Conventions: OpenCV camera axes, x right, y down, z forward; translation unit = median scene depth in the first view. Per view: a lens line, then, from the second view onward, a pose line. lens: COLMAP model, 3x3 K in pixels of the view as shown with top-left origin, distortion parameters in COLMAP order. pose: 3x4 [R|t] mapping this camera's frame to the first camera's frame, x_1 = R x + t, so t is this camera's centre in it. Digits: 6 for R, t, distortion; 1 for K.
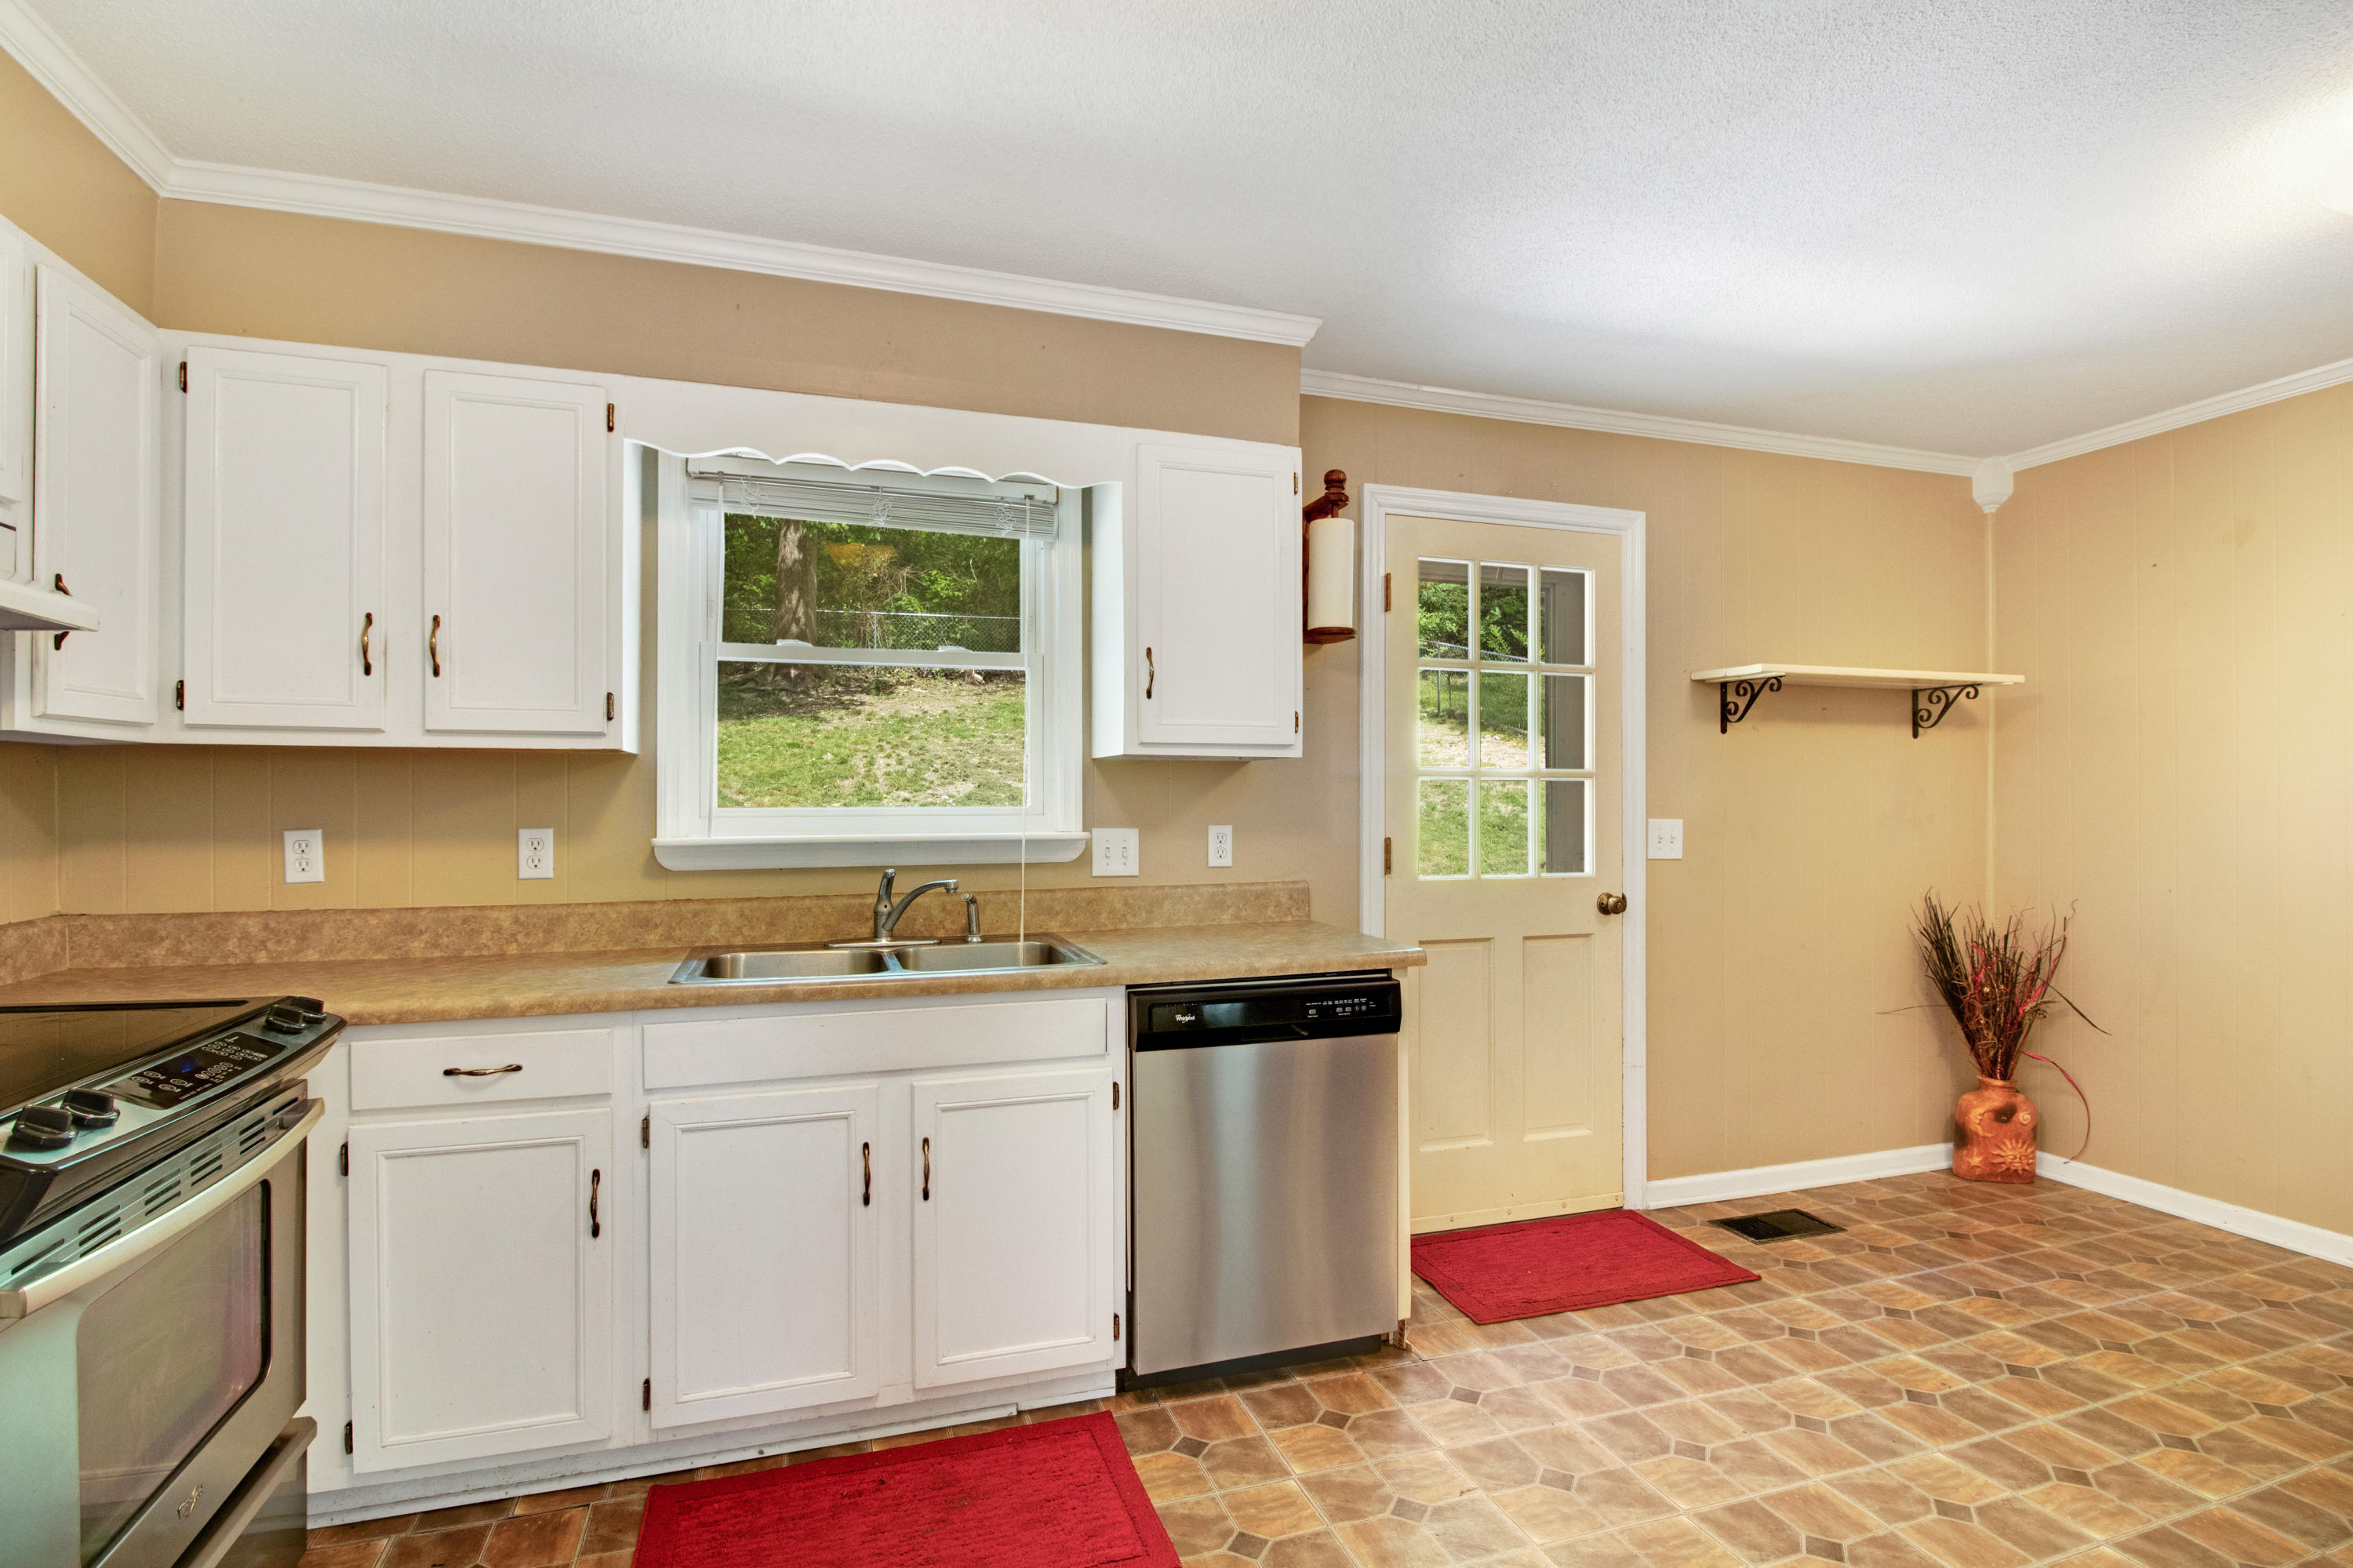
lens RADIAL K [[1152.7, 0, 1176.5], [0, 1152.7, 784.0], [0, 0, 1]] dist [0.001858, -0.013932]
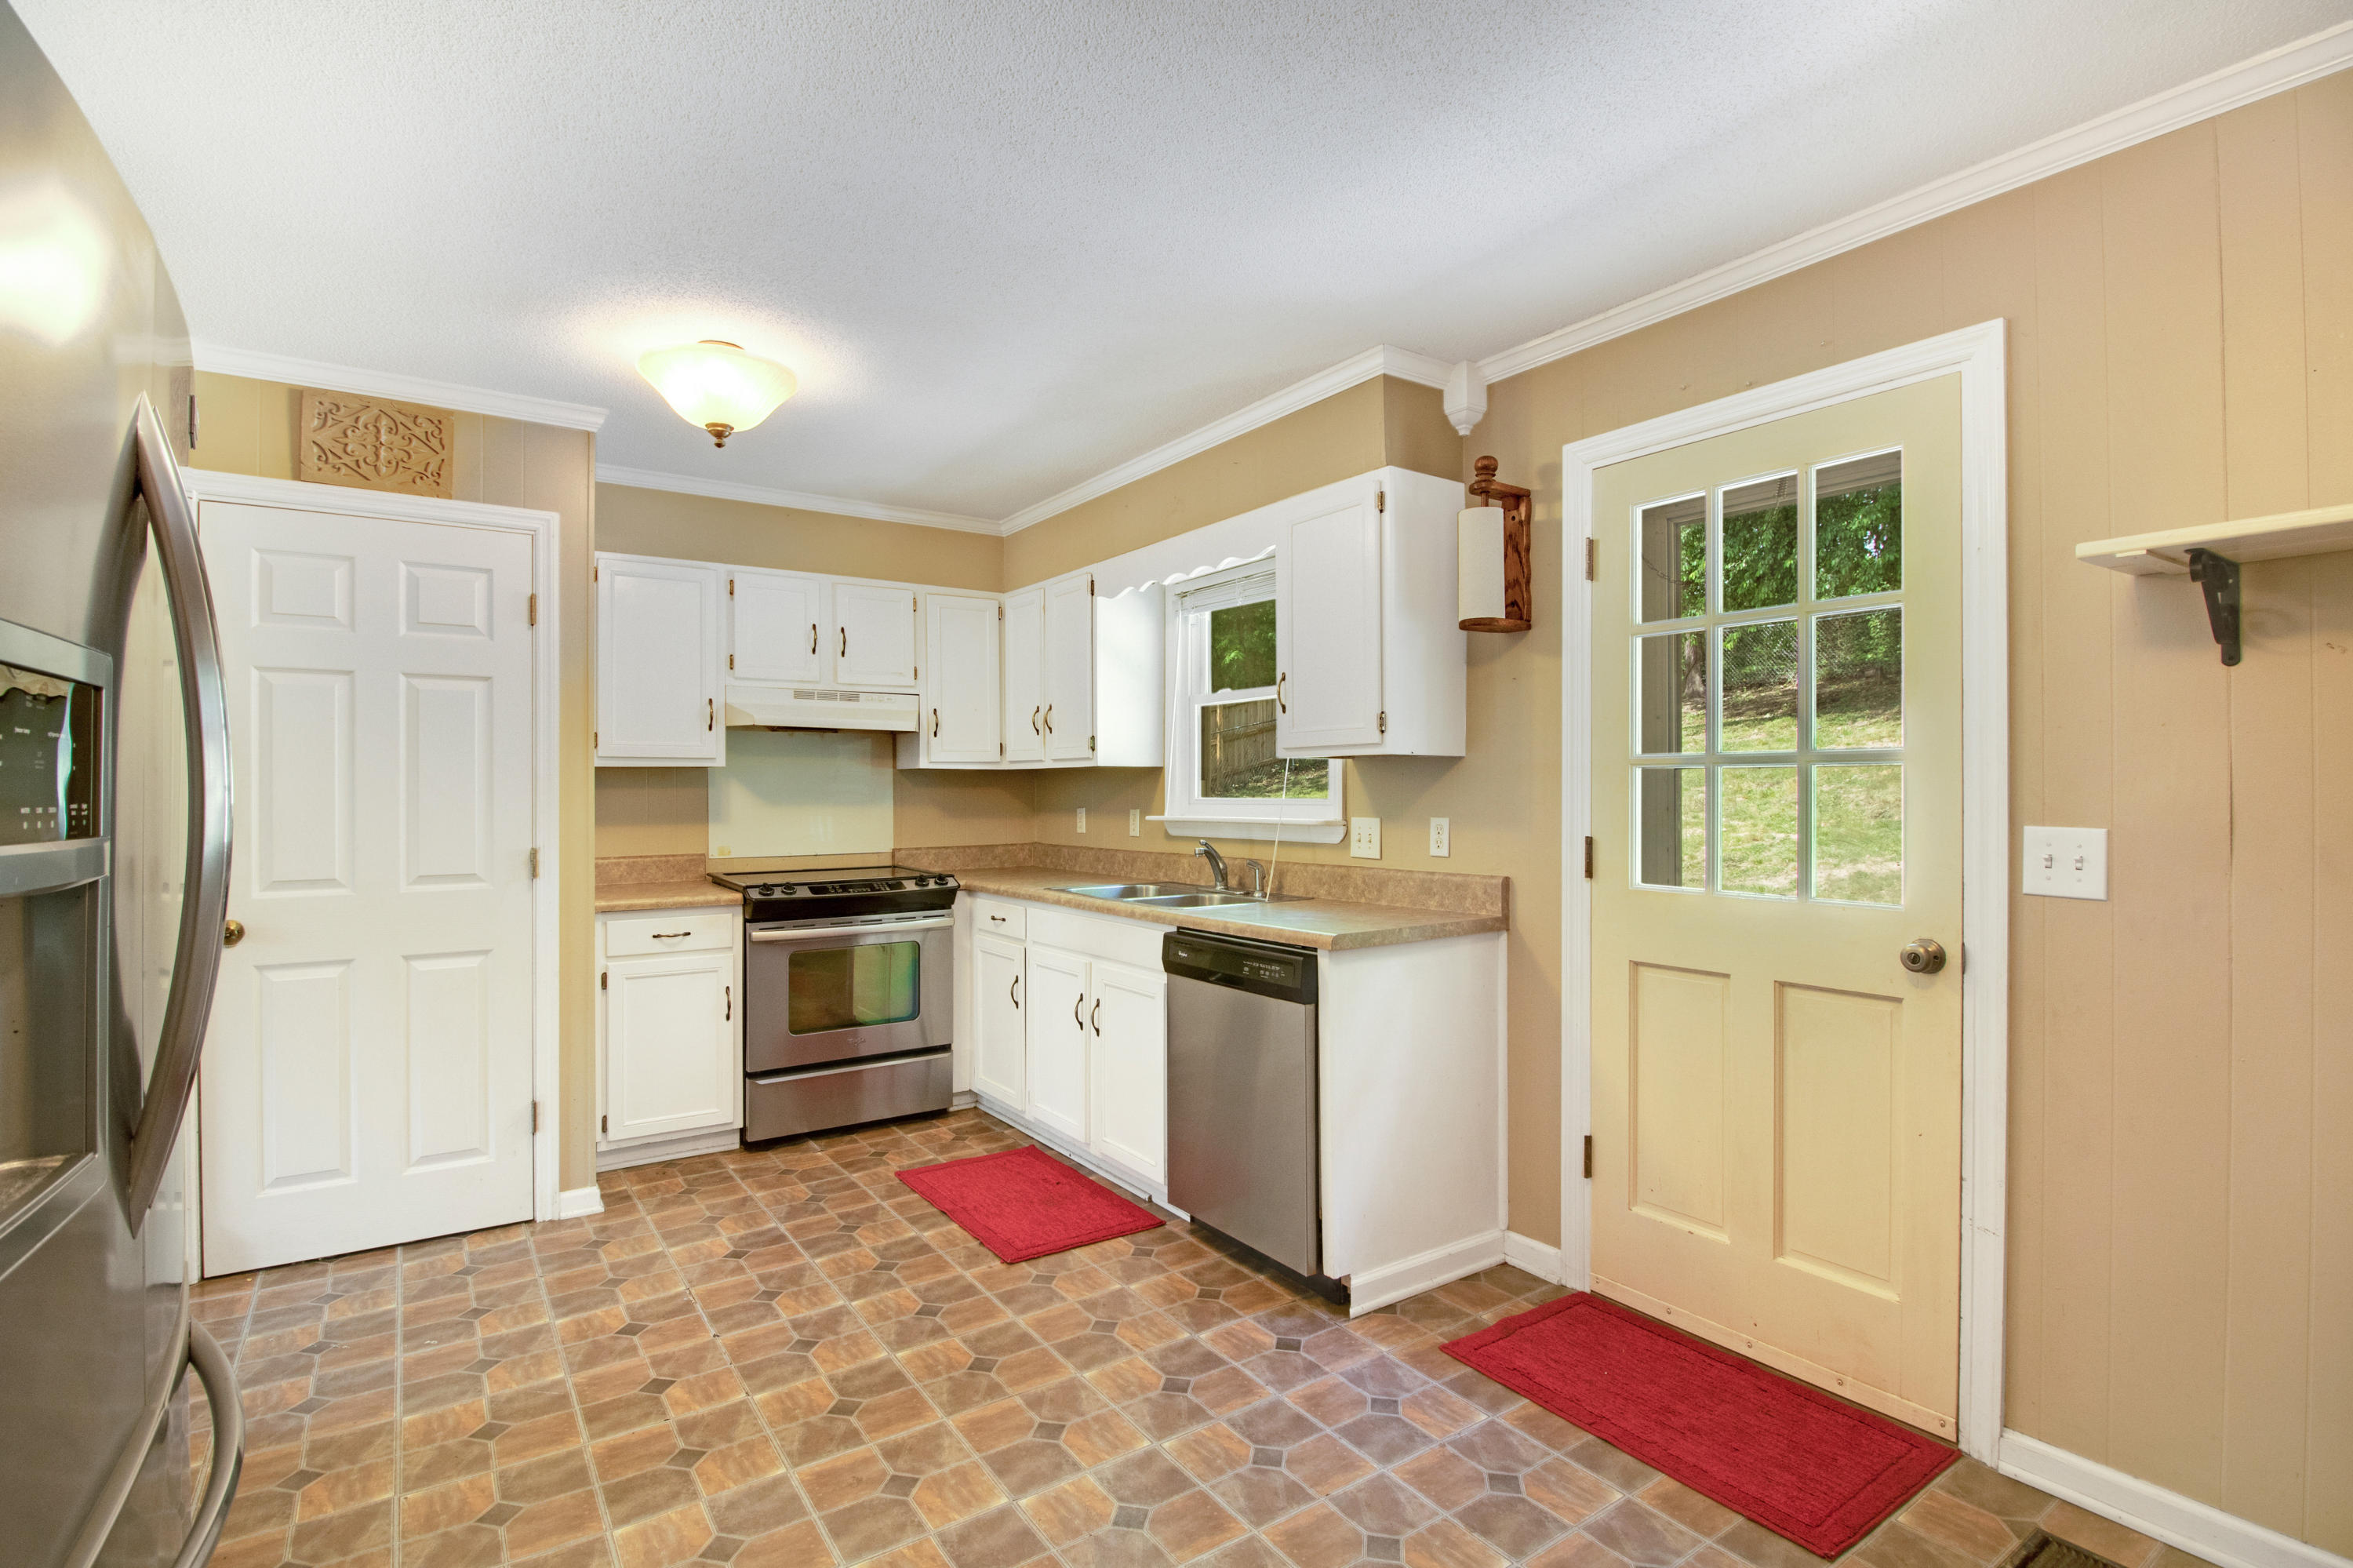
lens RADIAL K [[1145.8, 0, 1170.6], [0, 1145.8, 778.1], [0, 0, 1]] dist [0.003202, -0.015037]
pose [[0.255214, -0.012753, -0.966801, 1.113534], [0.012771, 0.999870, -0.009818, 0.007529], [0.966800, -0.009842, 0.255344, 0.547098]]
